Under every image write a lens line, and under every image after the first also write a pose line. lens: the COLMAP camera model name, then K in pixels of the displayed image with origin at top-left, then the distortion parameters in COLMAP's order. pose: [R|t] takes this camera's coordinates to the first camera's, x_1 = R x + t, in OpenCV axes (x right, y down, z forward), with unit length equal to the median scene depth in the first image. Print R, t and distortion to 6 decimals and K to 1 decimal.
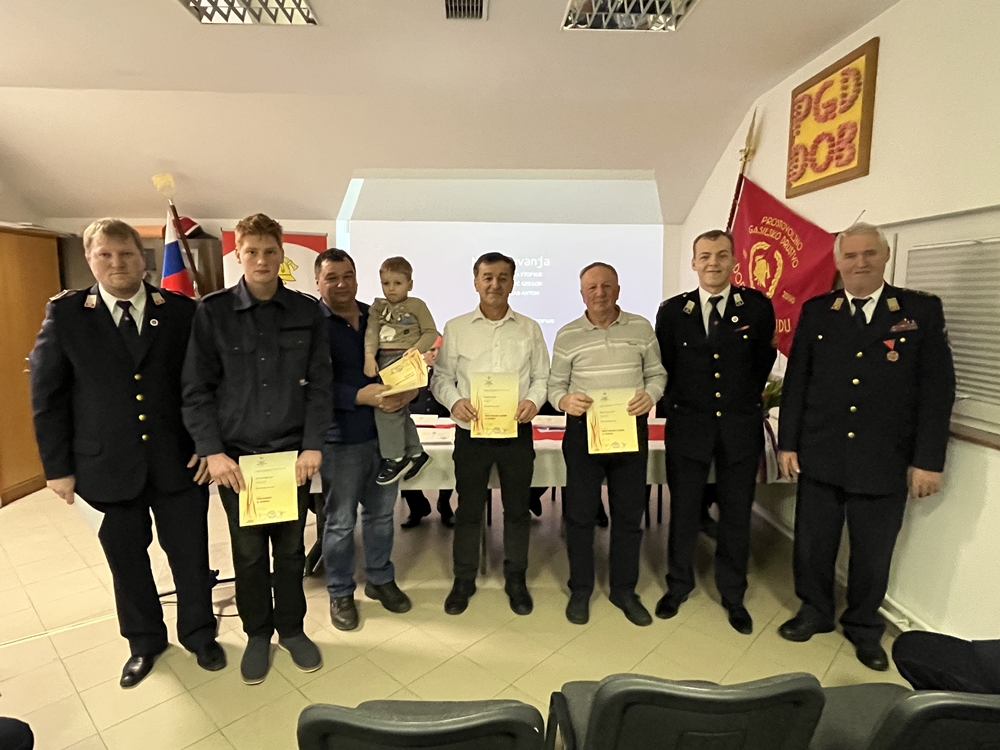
lens RADIAL K [[578.3, 0, 495.6], [0, 578.3, 369.7], [0, 0, 1]] dist [0.000309, 0.000321]
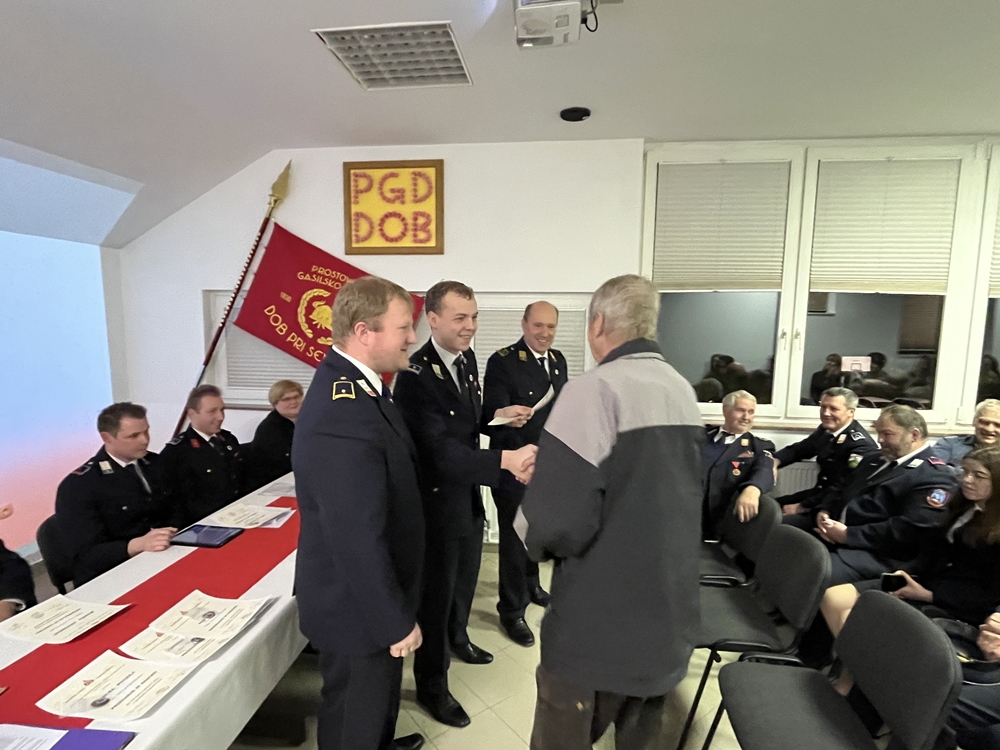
lens RADIAL K [[543.8, 0, 500.3], [0, 543.8, 396.1], [0, 0, 1]] dist [-0.000960, -0.000040]
pose [[0.162110, -0.121878, 0.979217, -0.619619], [0.116466, 0.987770, 0.103662, -0.102522], [-0.979876, 0.097241, 0.174322, 0.593746]]
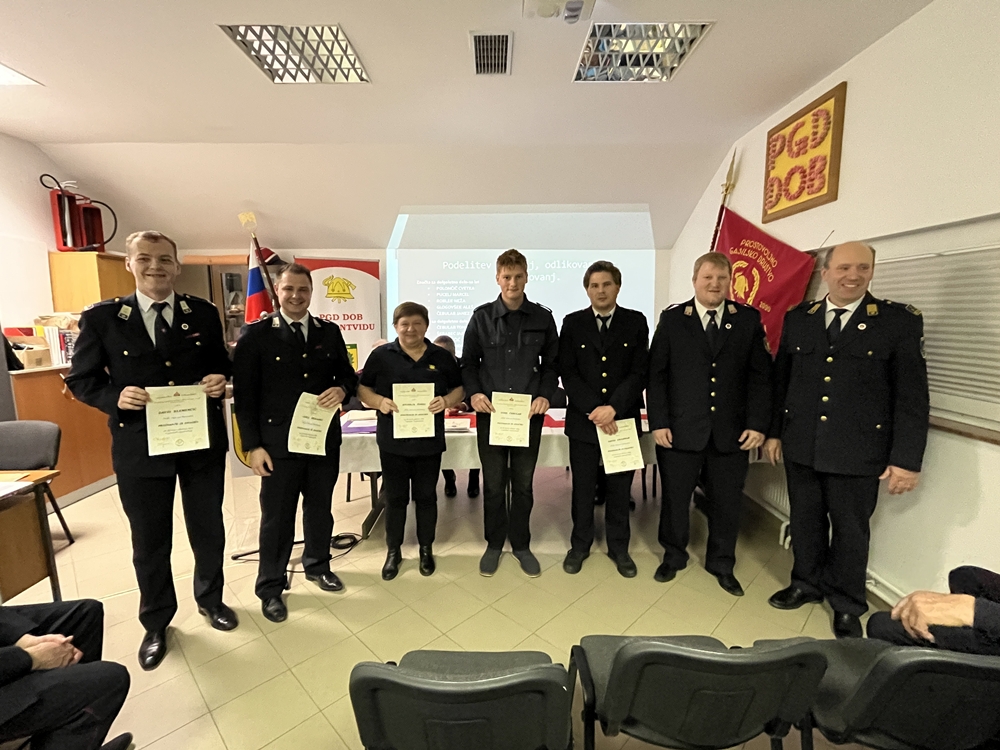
lens RADIAL K [[462.0, 0, 501.2], [0, 462.0, 374.1], [0, 0, 1]] dist [0.001033, 0.000200]
pose [[0.999552, -0.004206, -0.029632, -0.007041], [0.004329, 0.999982, 0.004083, 0.006897], [0.029614, -0.004209, 0.999553, 0.039874]]
